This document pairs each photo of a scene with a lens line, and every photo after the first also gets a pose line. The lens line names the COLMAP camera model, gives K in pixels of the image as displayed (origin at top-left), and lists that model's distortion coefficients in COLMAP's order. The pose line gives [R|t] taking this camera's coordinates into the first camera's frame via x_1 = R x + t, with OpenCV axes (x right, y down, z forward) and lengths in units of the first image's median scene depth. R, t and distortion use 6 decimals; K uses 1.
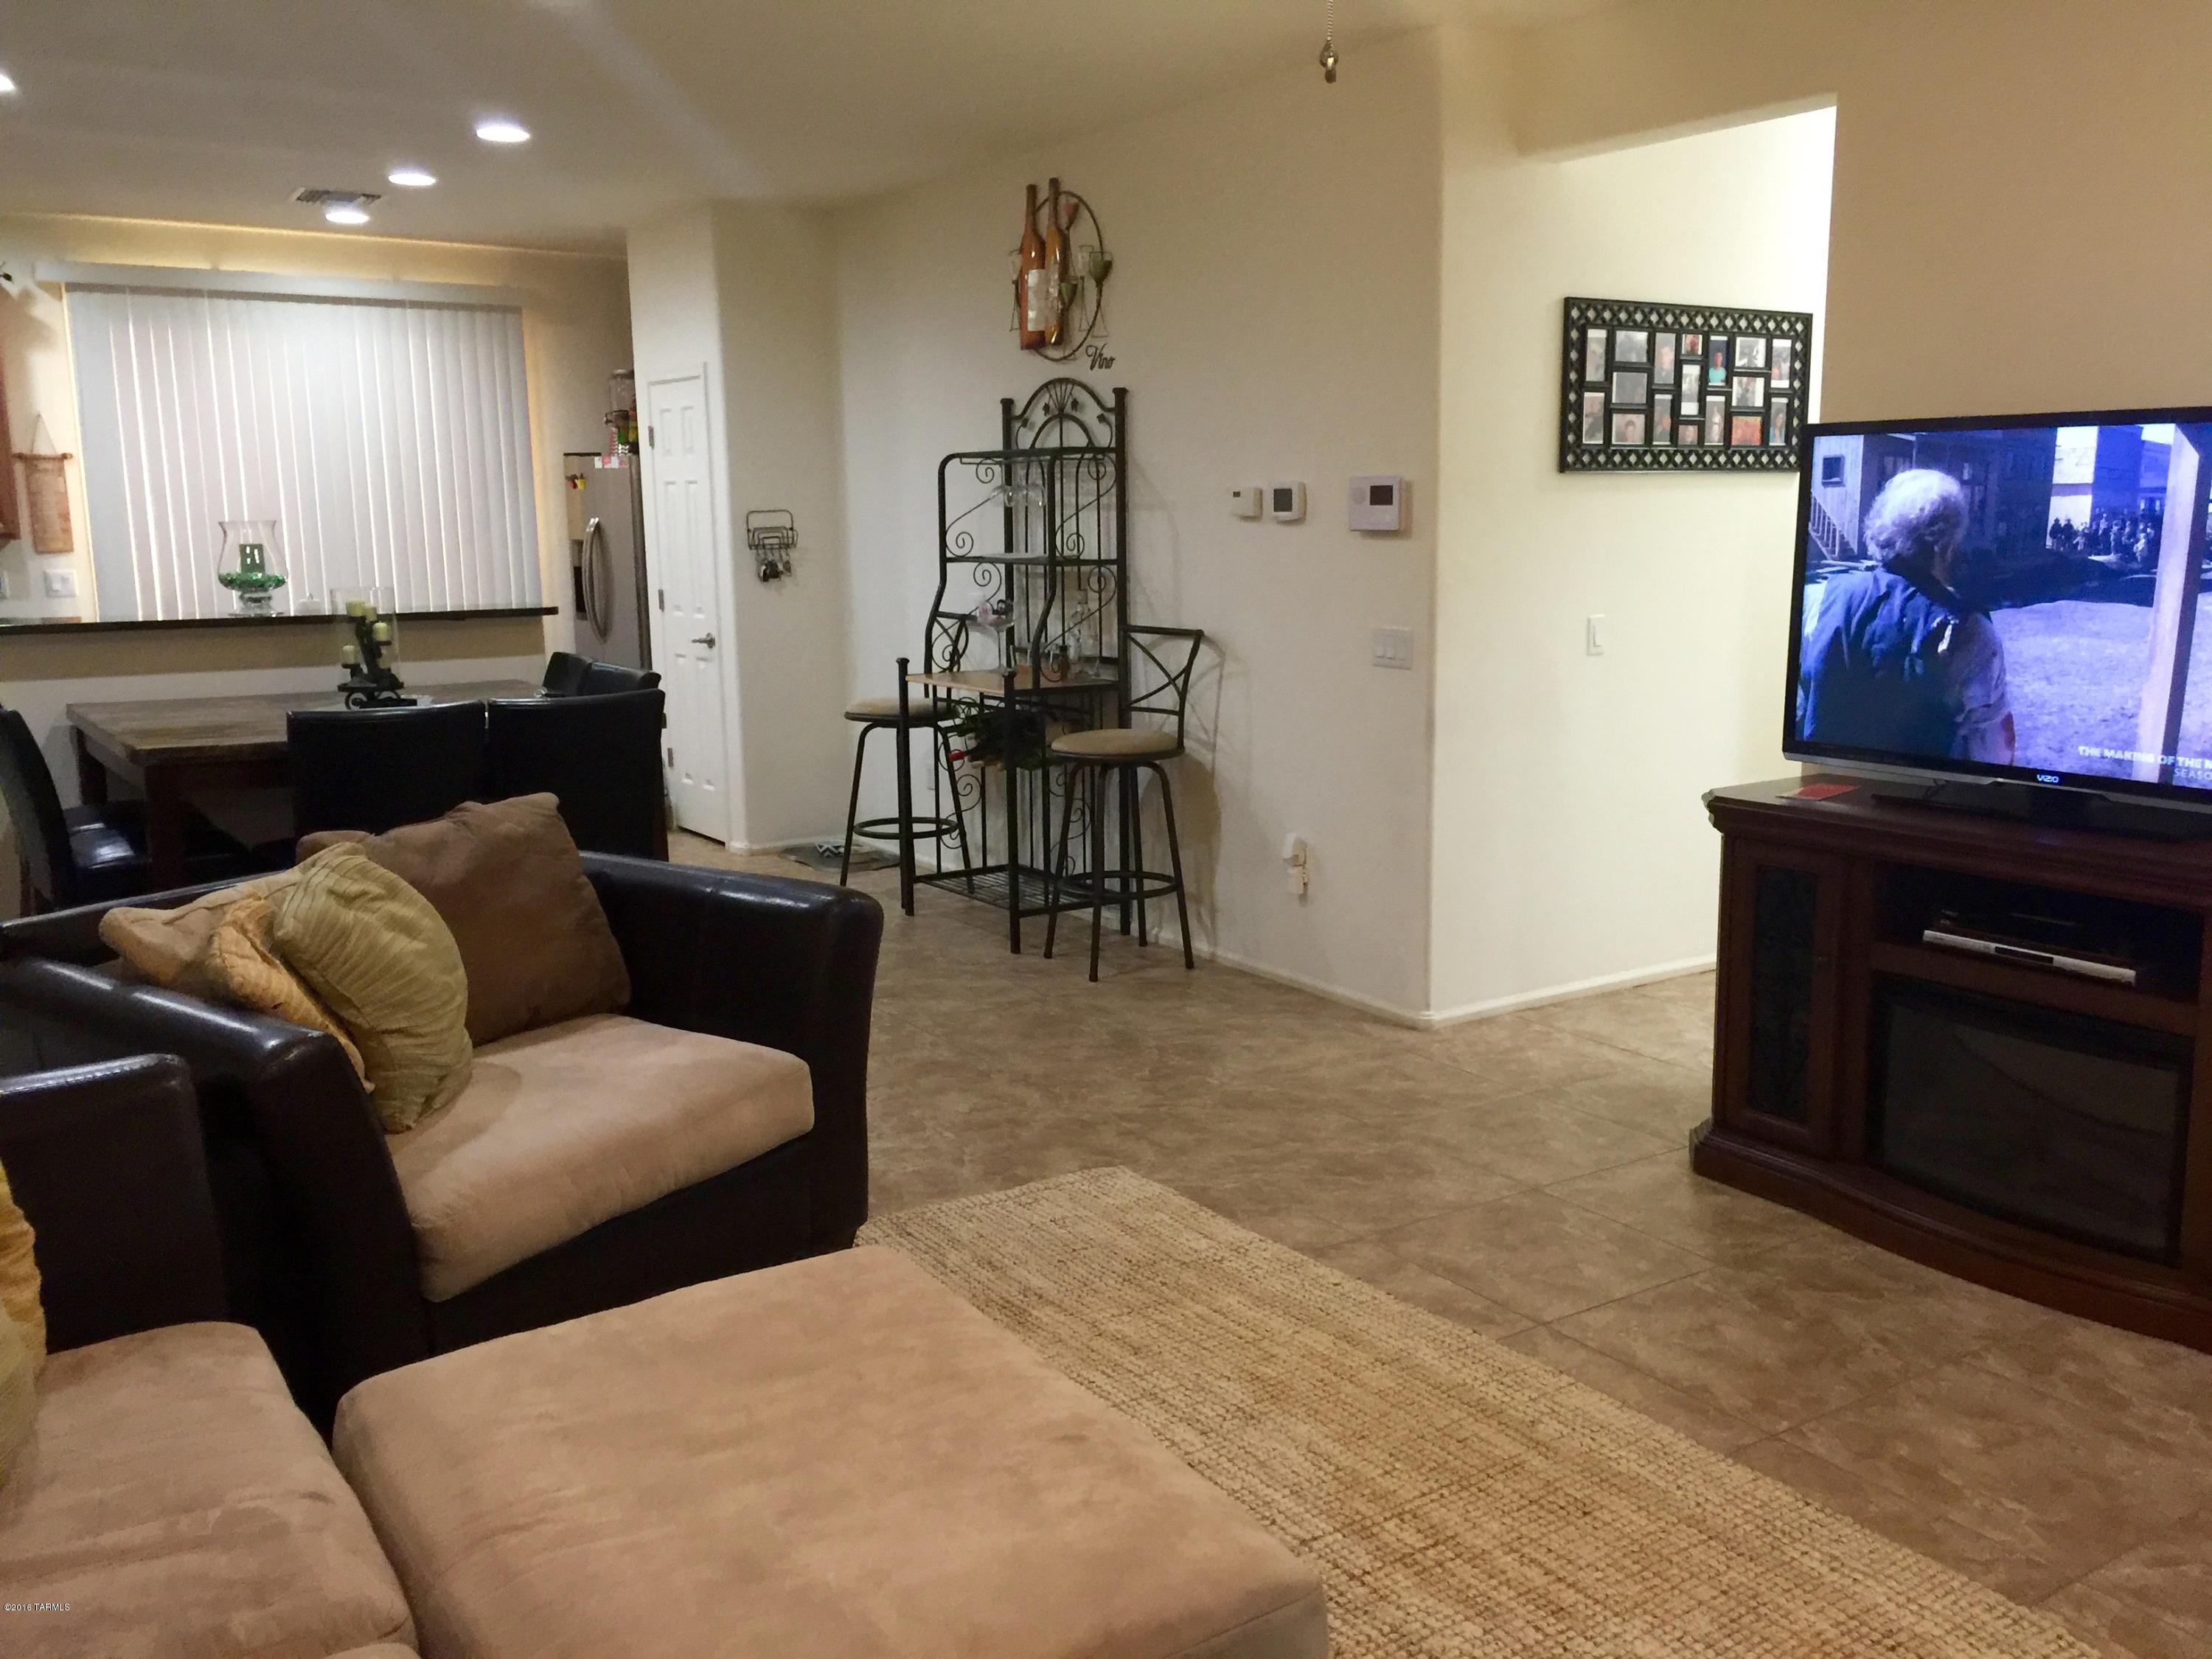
lens RADIAL K [[1894.9, 0, 1106.0], [0, 1894.9, 829.5], [0, 0, 1]] dist [0.075596, -0.086559]
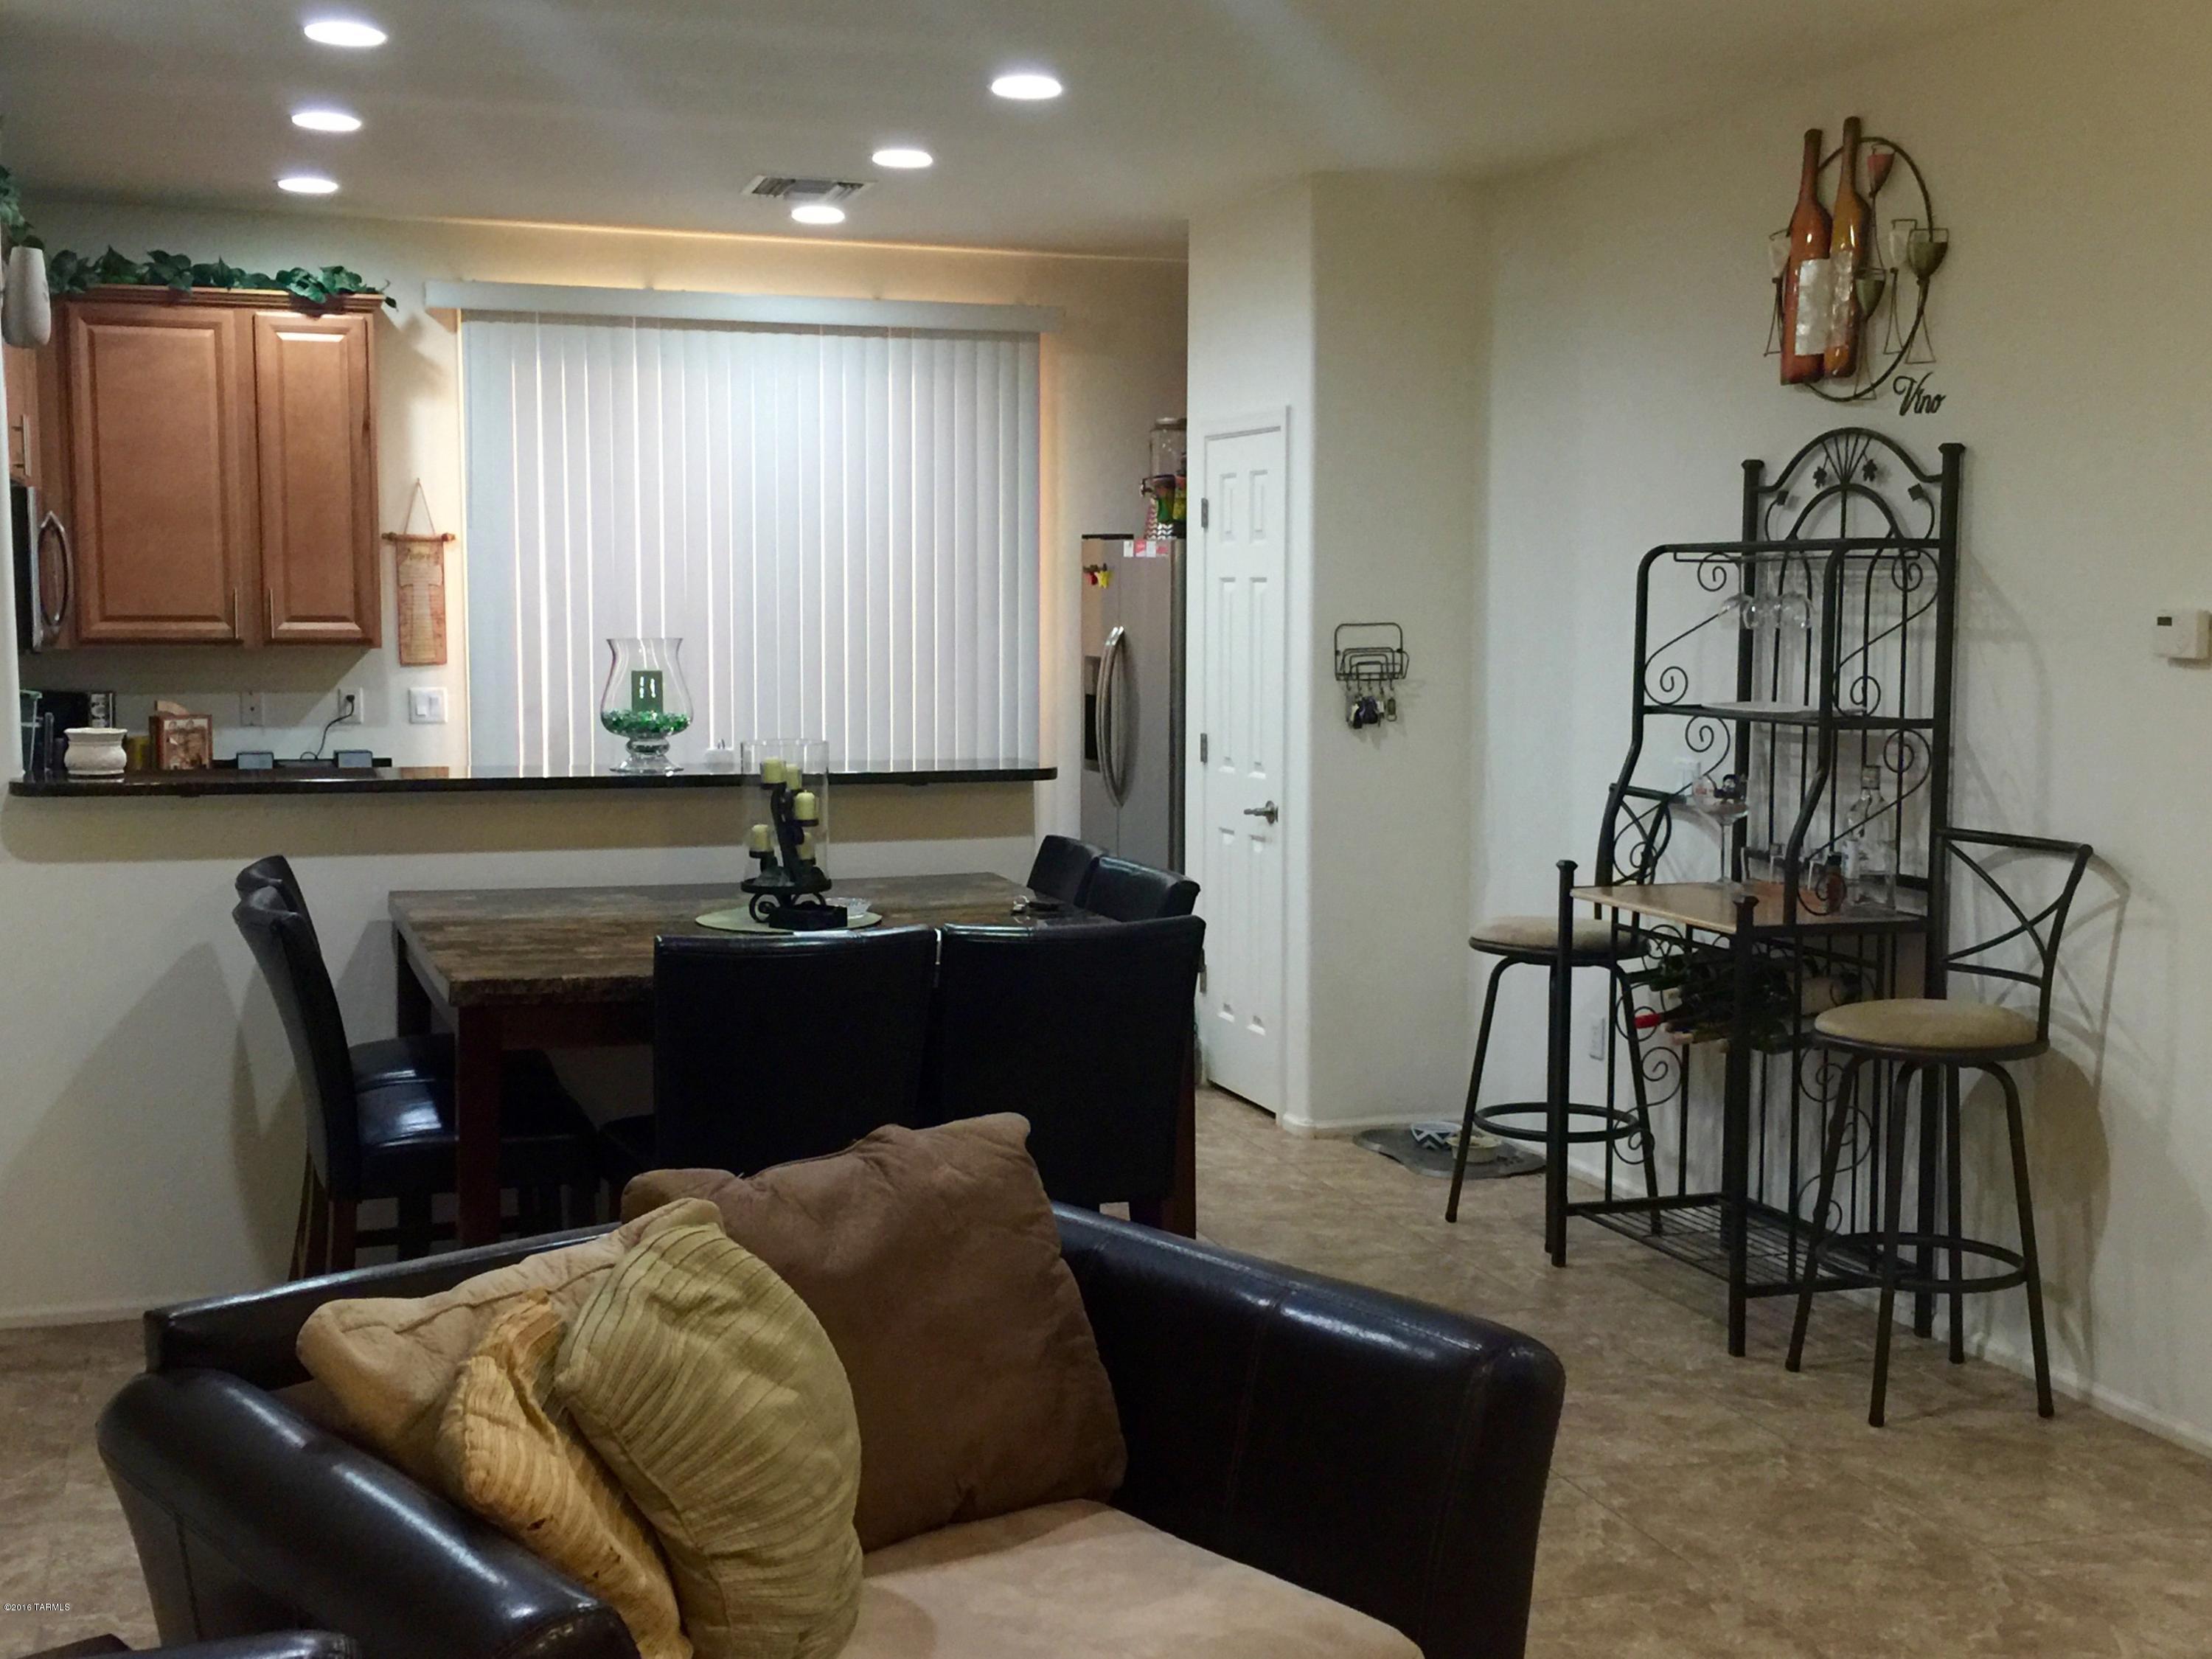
lens RADIAL K [[2545.6, 0, 1106.0], [0, 2545.6, 829.5], [0, 0, 1]] dist [0.065280, -0.003991]
pose [[0.964977, 0.040112, -0.259248, -0.036196], [-0.058625, 0.996222, -0.064077, -0.038255], [0.255699, 0.077031, 0.963683, 0.137615]]
